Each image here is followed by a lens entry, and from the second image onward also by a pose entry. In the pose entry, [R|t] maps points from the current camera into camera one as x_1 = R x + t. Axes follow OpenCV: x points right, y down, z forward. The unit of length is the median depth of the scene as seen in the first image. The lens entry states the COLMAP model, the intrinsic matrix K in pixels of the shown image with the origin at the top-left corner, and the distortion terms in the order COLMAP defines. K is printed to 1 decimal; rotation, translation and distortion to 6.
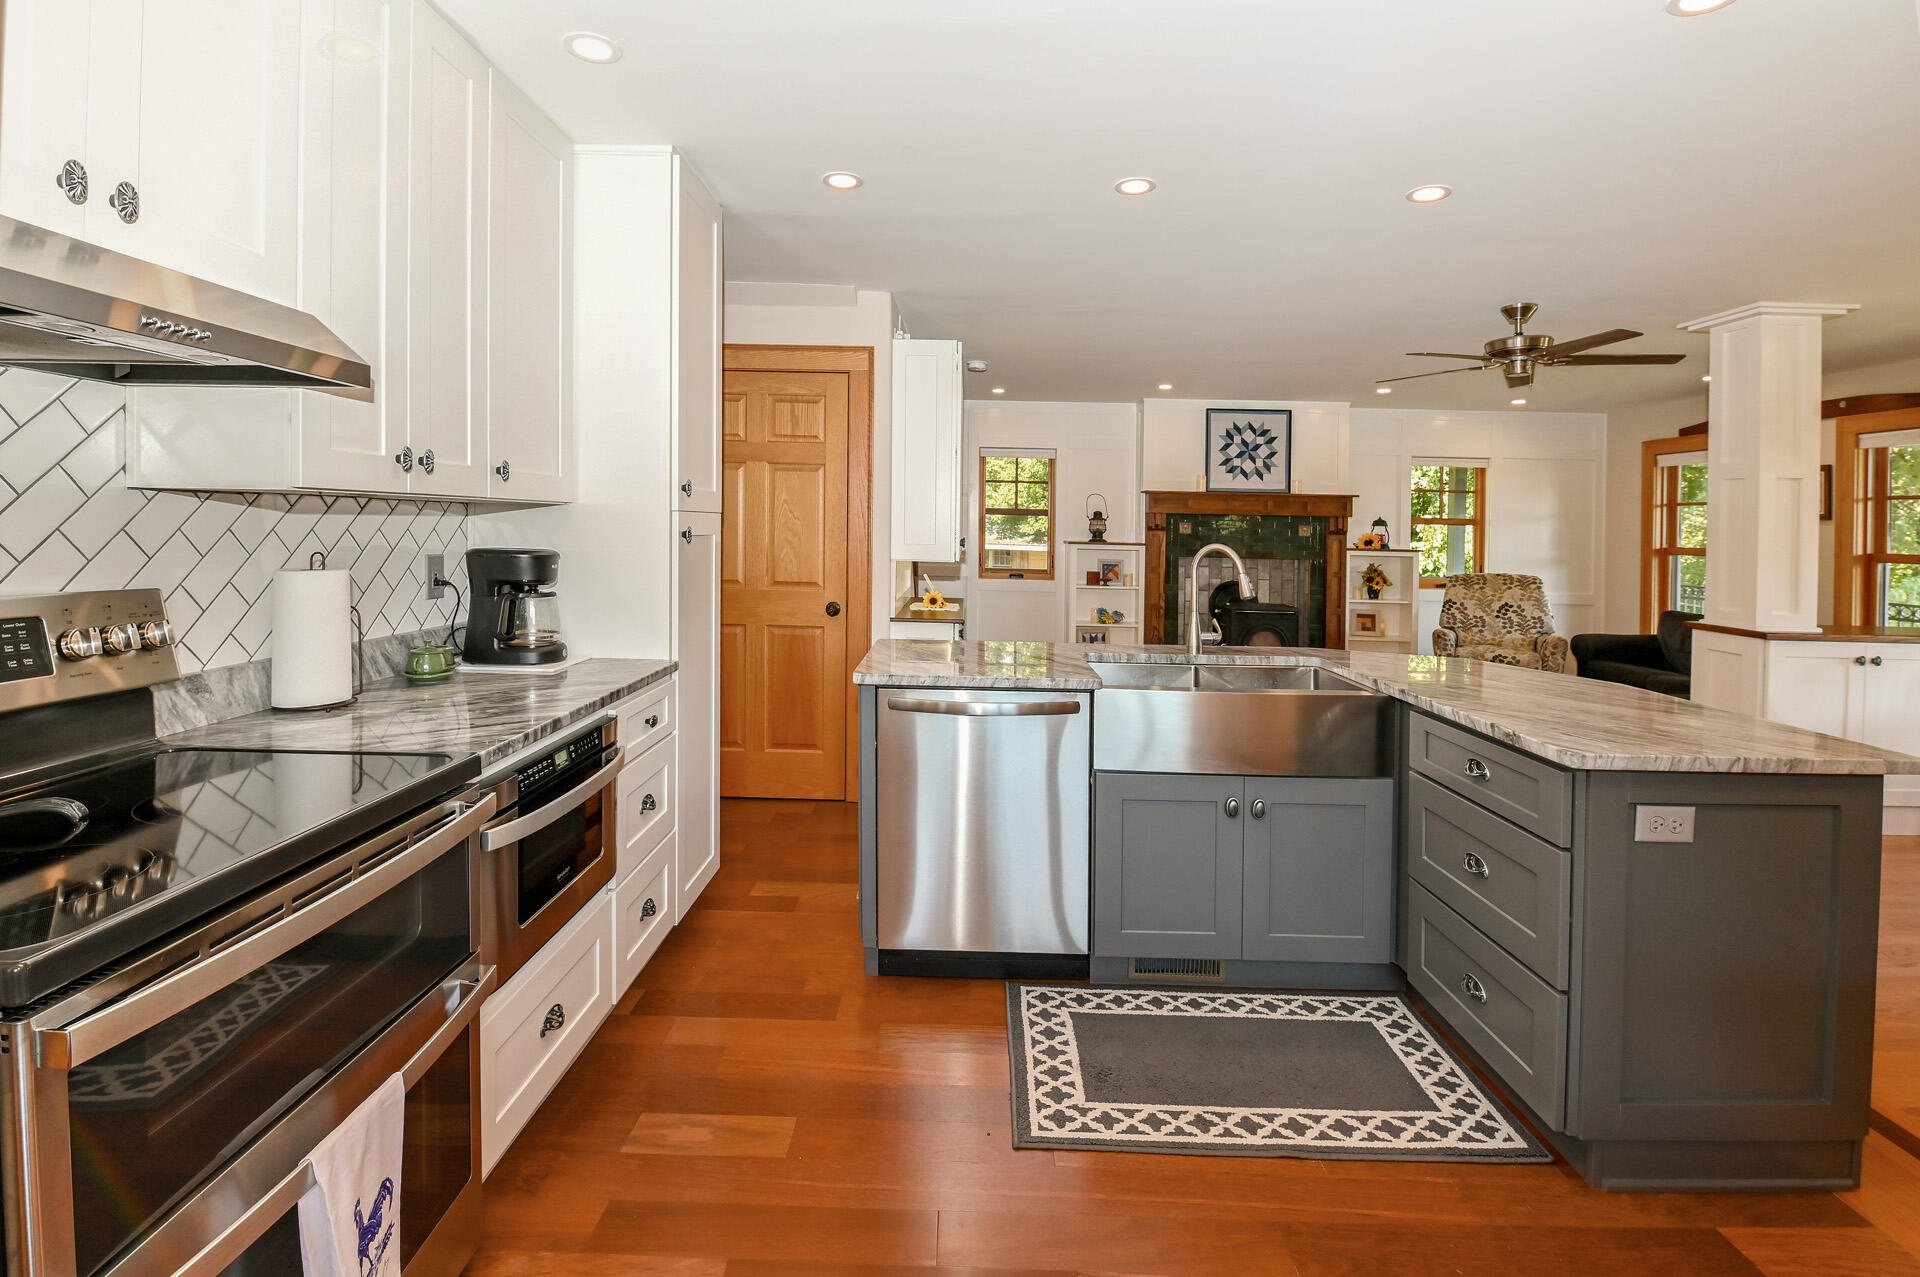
lens RADIAL K [[957.4, 0, 964.6], [0, 957.4, 564.8], [0, 0, 1]] dist [-0.001970, 0.003070]
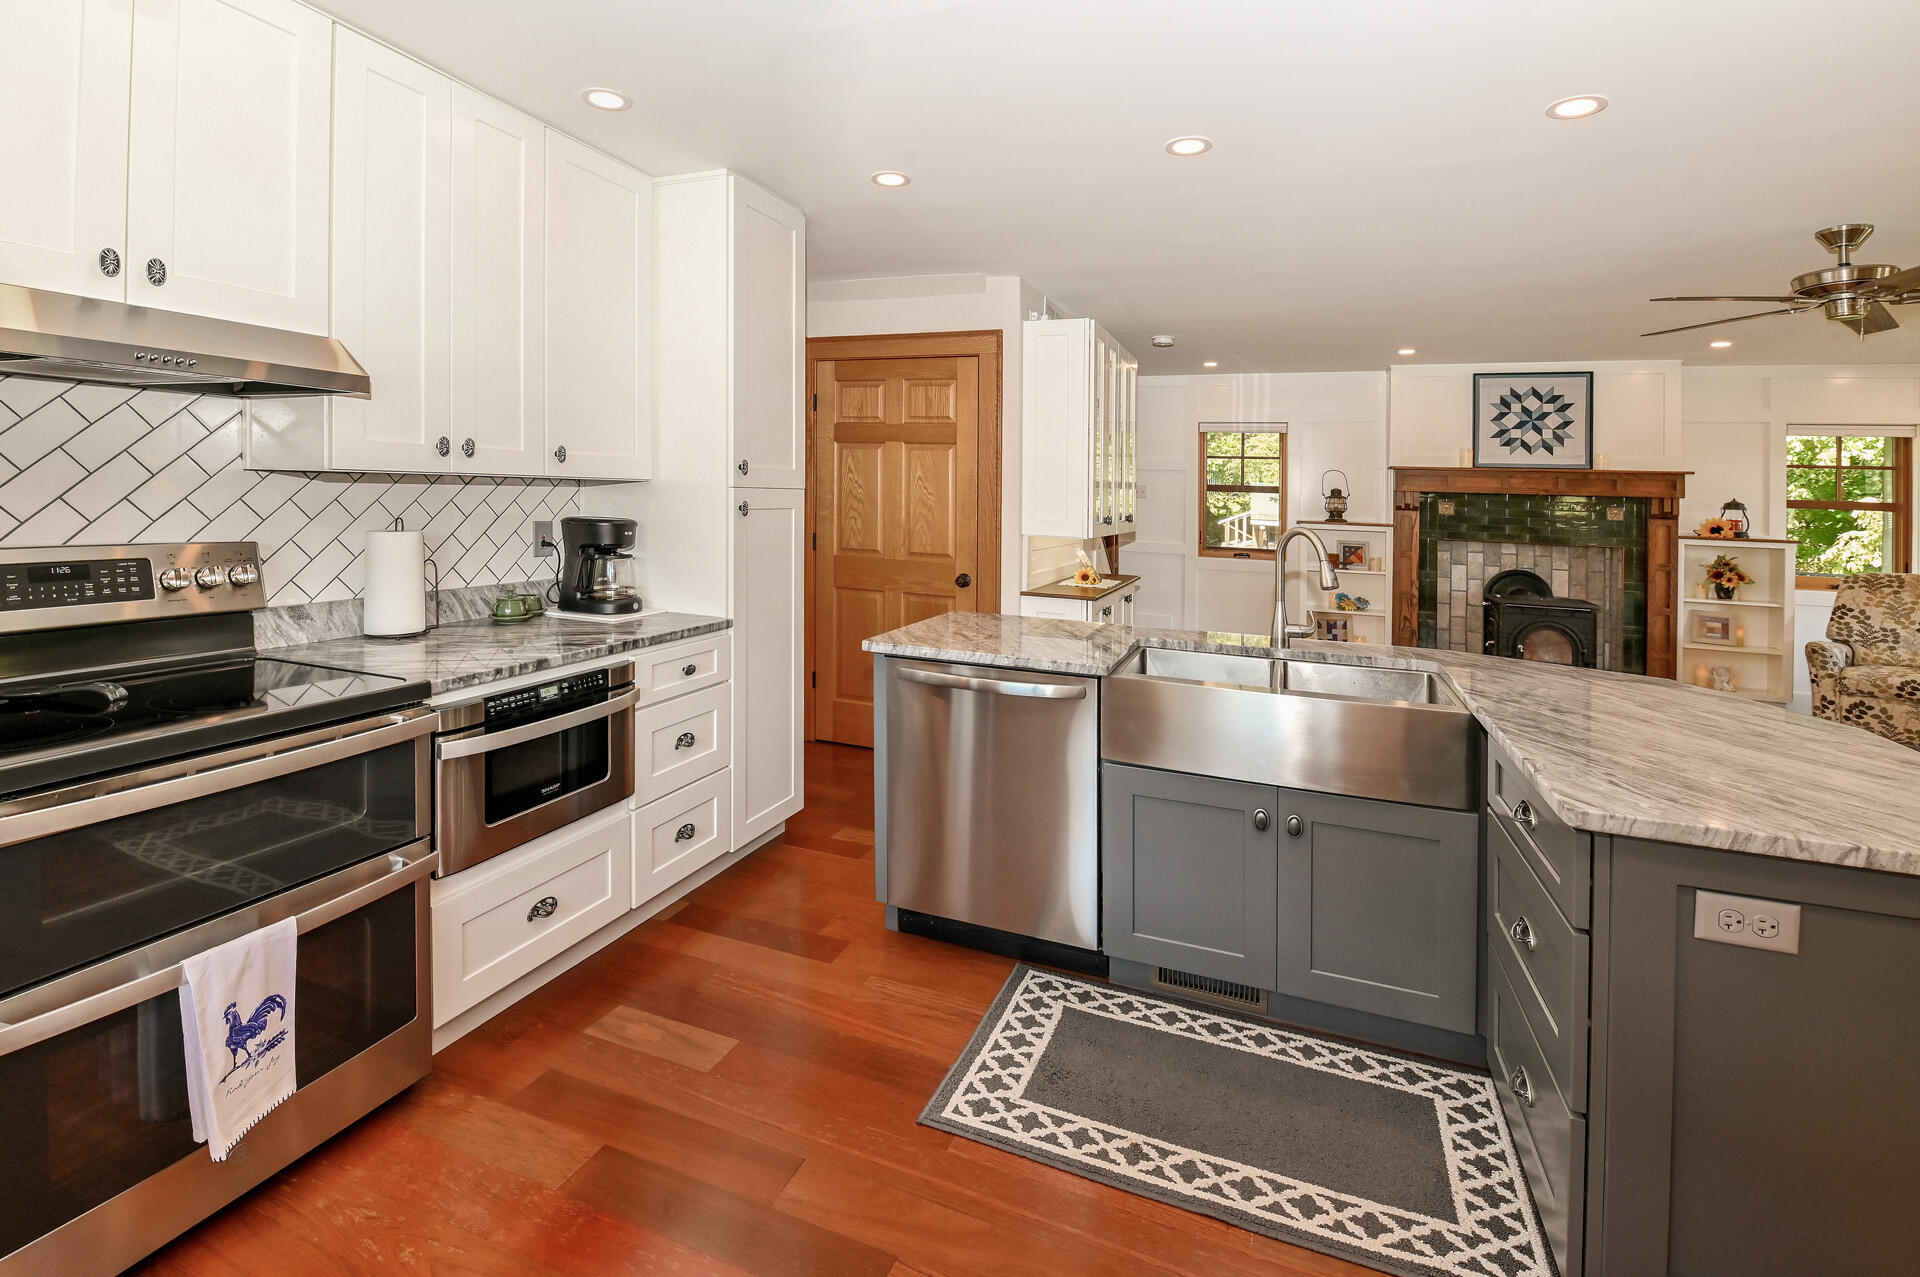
lens RADIAL K [[906.4, 0, 858.2], [0, 906.4, 524.4], [0, 0, 1]] dist [0.002346, -0.001759]
pose [[0.923938, 0.022914, -0.381854, 0.220340], [-0.028029, 0.999576, -0.007838, -0.006935], [0.381513, 0.017945, 0.924189, 0.052414]]
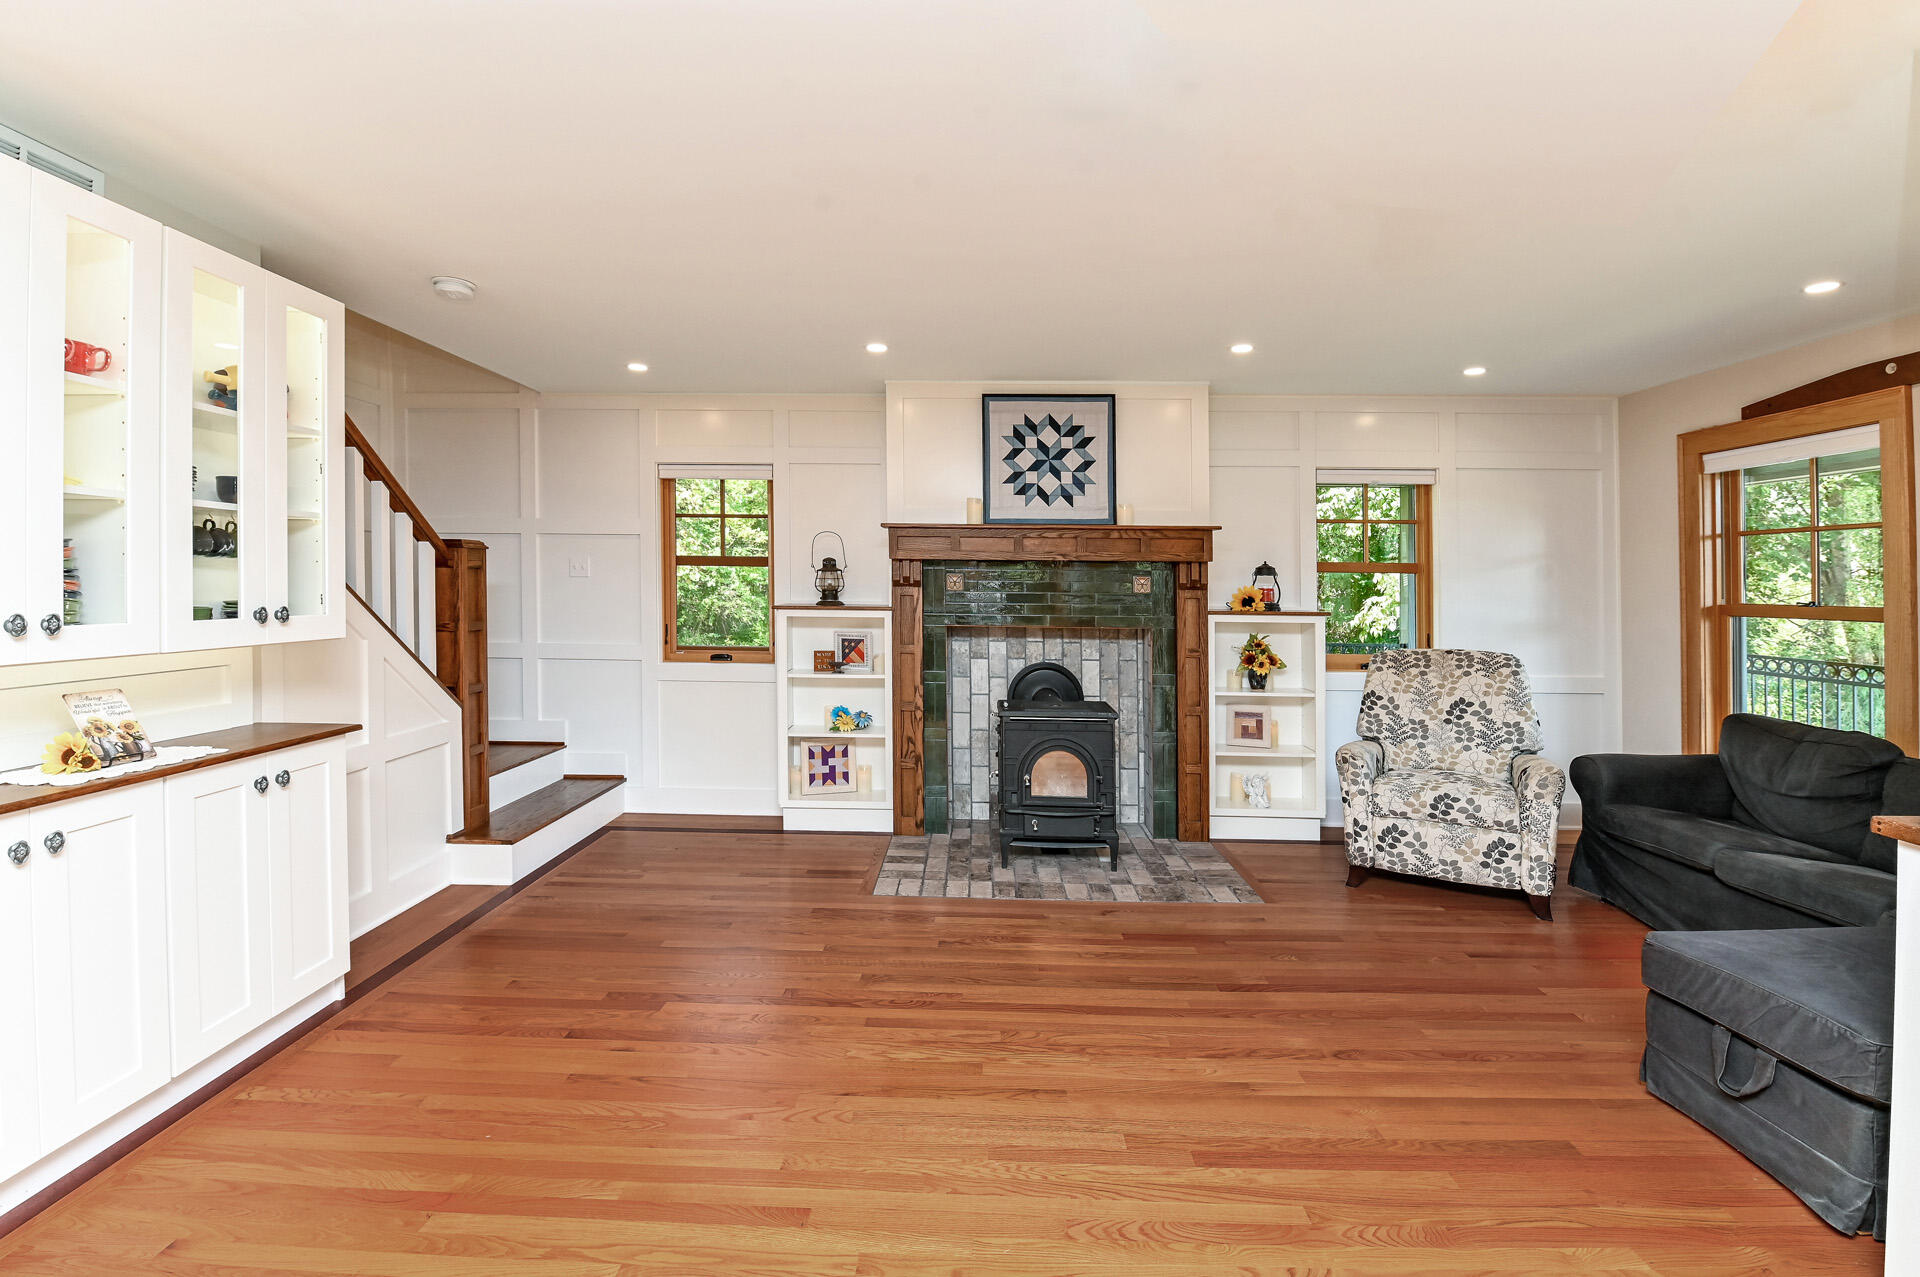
lens RADIAL K [[906.4, 0, 972.3], [0, 906.4, 603.8], [0, 0, 1]] dist [0.002346, -0.001759]
pose [[0.999916, -0.011416, -0.006094, 1.119933], [0.011276, 0.999683, -0.022490, -0.047632], [0.006349, 0.022419, 0.999729, 1.814007]]
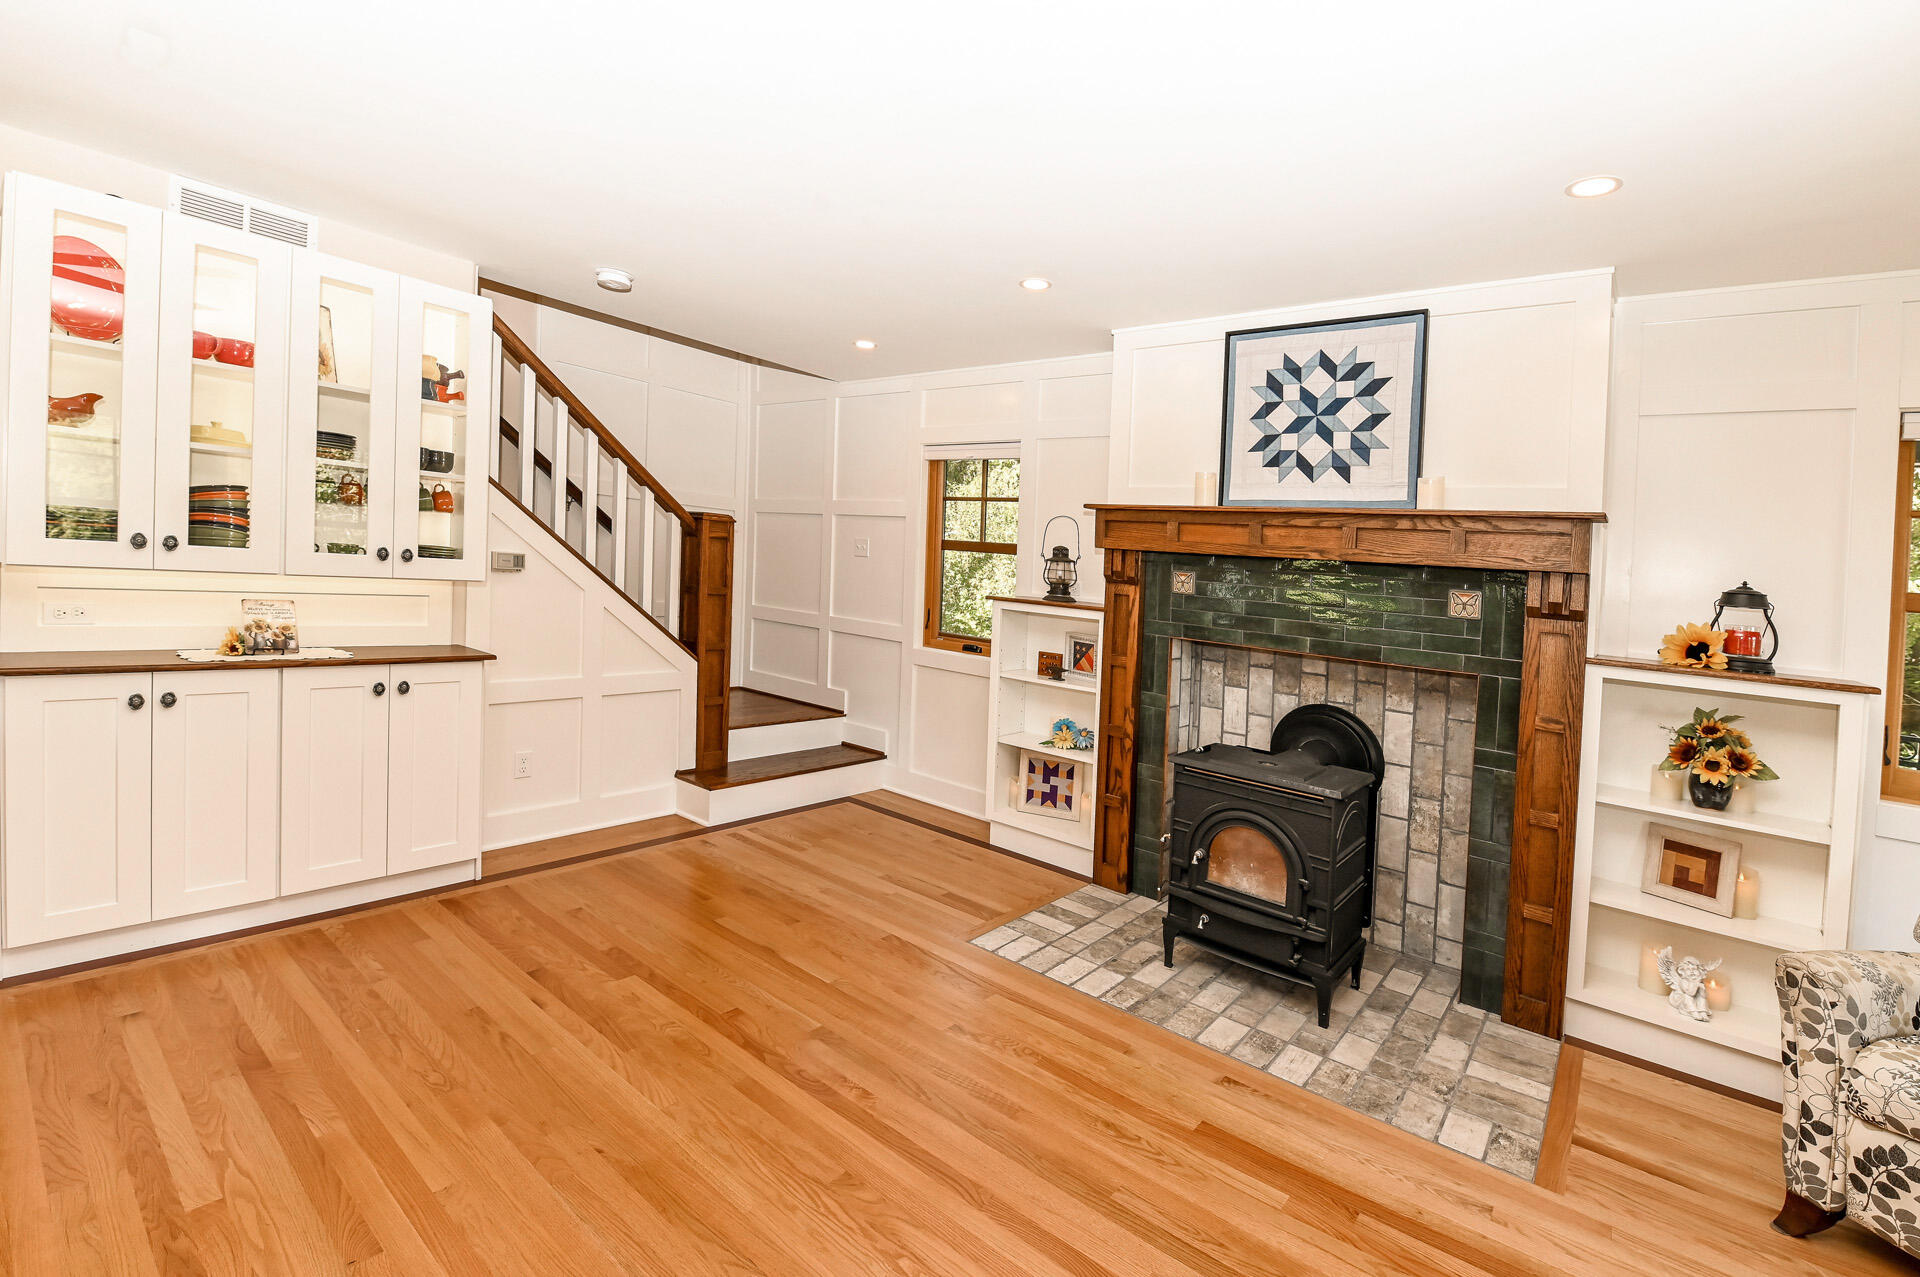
lens RADIAL K [[906.4, 0, 898.0], [0, 906.4, 594.0], [0, 0, 1]] dist [0.002346, -0.001759]
pose [[0.762971, 0.060930, -0.643555, 1.908685], [-0.087772, 0.996093, -0.009751, -0.068047], [0.640447, 0.063926, 0.765337, 2.505121]]
